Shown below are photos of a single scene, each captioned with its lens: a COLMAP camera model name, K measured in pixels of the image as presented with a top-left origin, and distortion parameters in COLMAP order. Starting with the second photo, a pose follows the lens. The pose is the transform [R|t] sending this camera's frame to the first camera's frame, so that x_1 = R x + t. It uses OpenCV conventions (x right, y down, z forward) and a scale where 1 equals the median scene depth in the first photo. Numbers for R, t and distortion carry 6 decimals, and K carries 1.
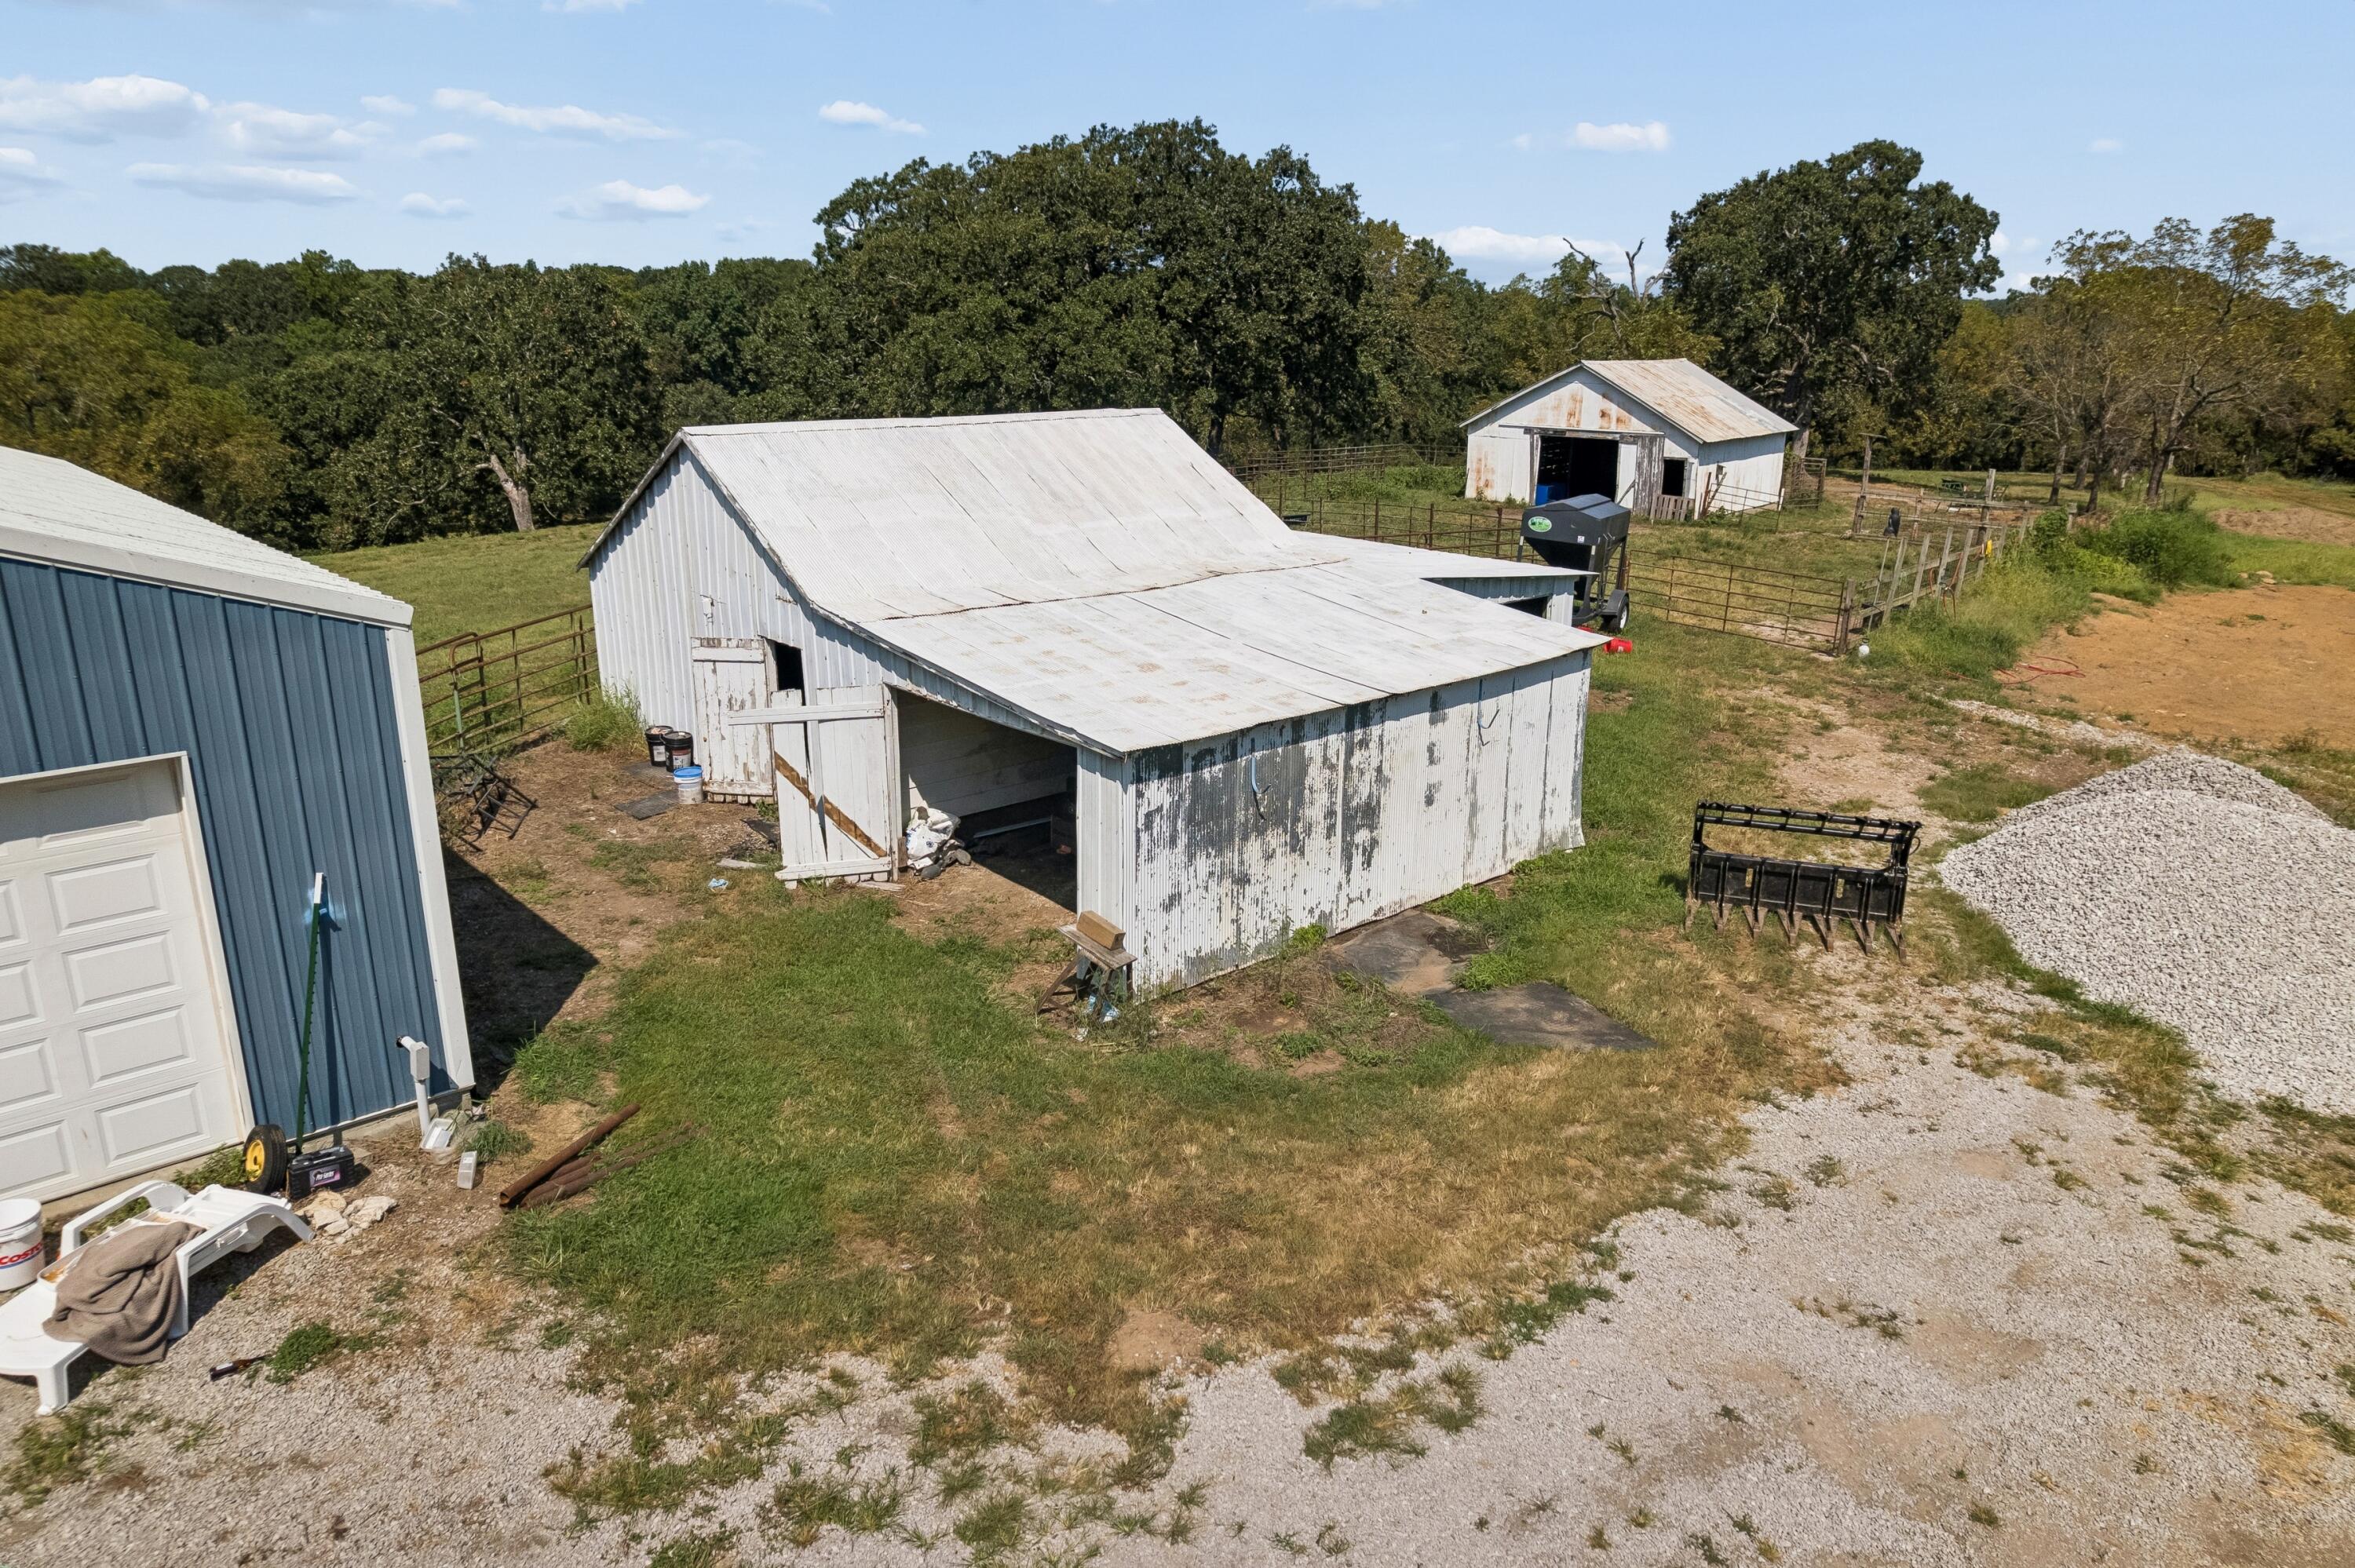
lens RADIAL K [[1554.5, 0, 1184.7], [0, 1554.5, 758.2], [0, 0, 1]] dist [-0.086444, 0.080721]
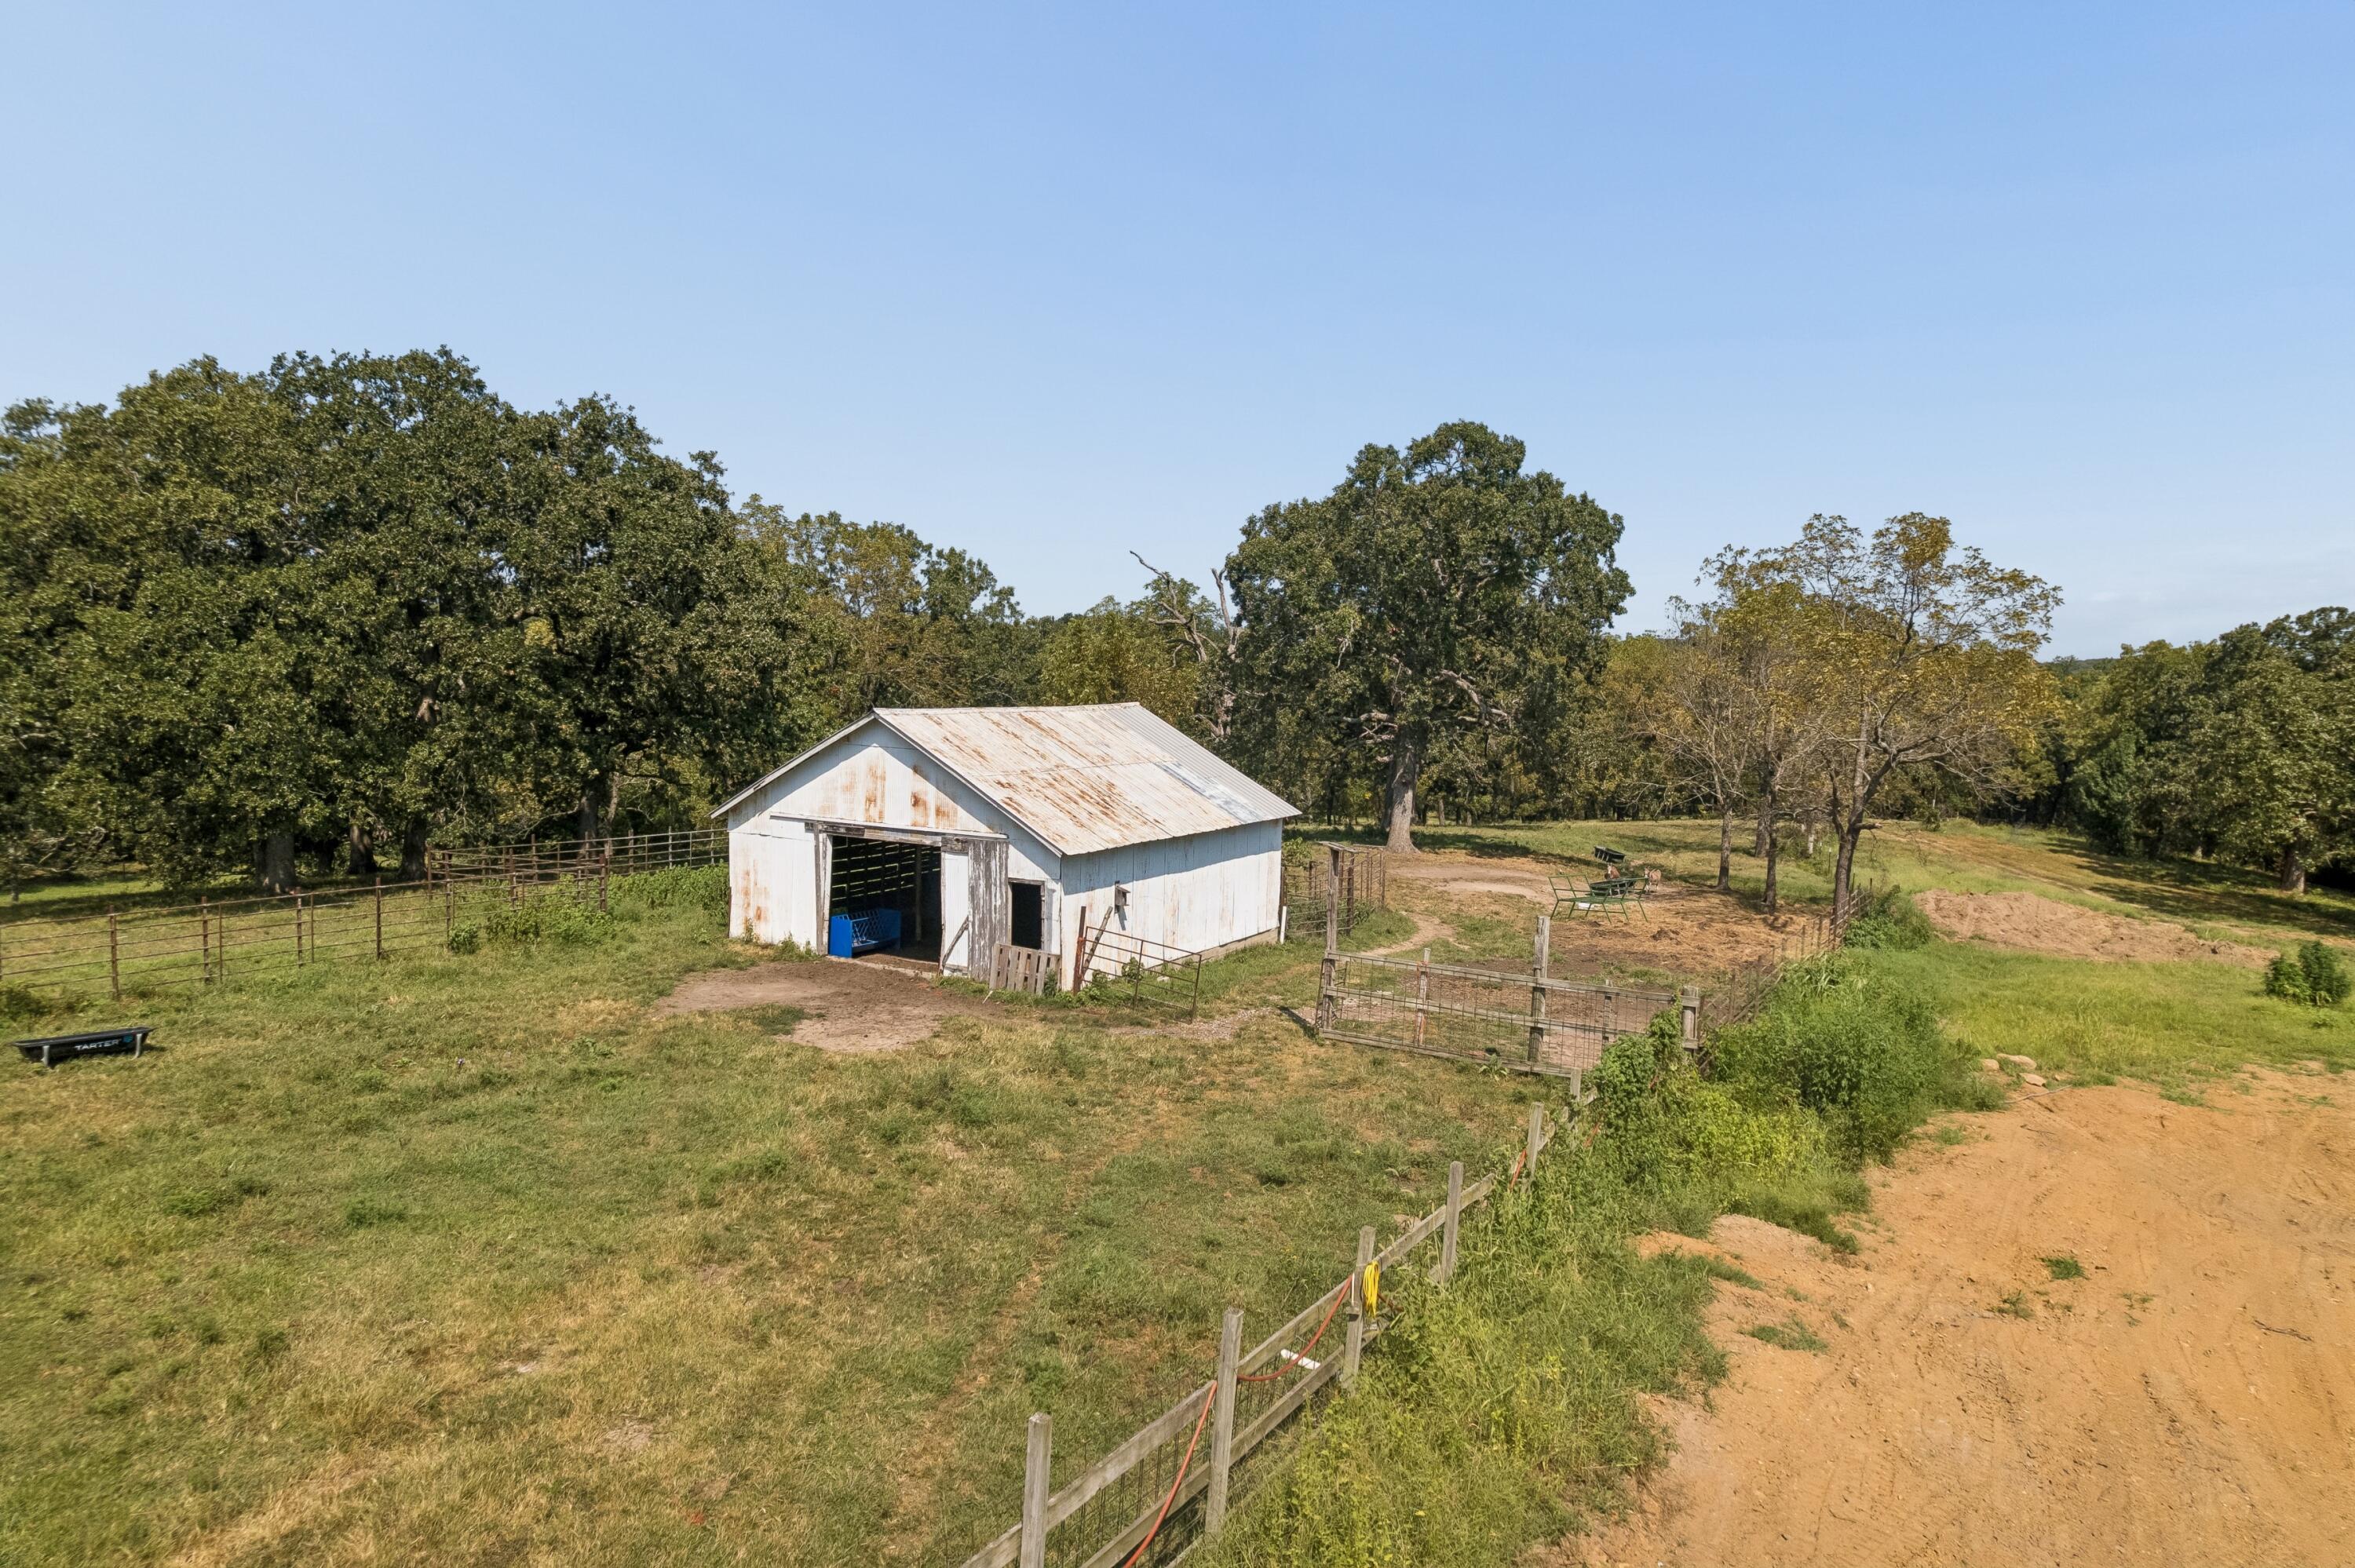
lens RADIAL K [[1554.5, 0, 1184.7], [0, 1554.5, 758.2], [0, 0, 1]] dist [-0.086444, 0.080721]
pose [[0.988766, 0.003310, 0.149432, 0.258453], [0.027796, 0.978243, -0.205591, -0.107605], [-0.146862, 0.207435, 0.967162, 0.389107]]
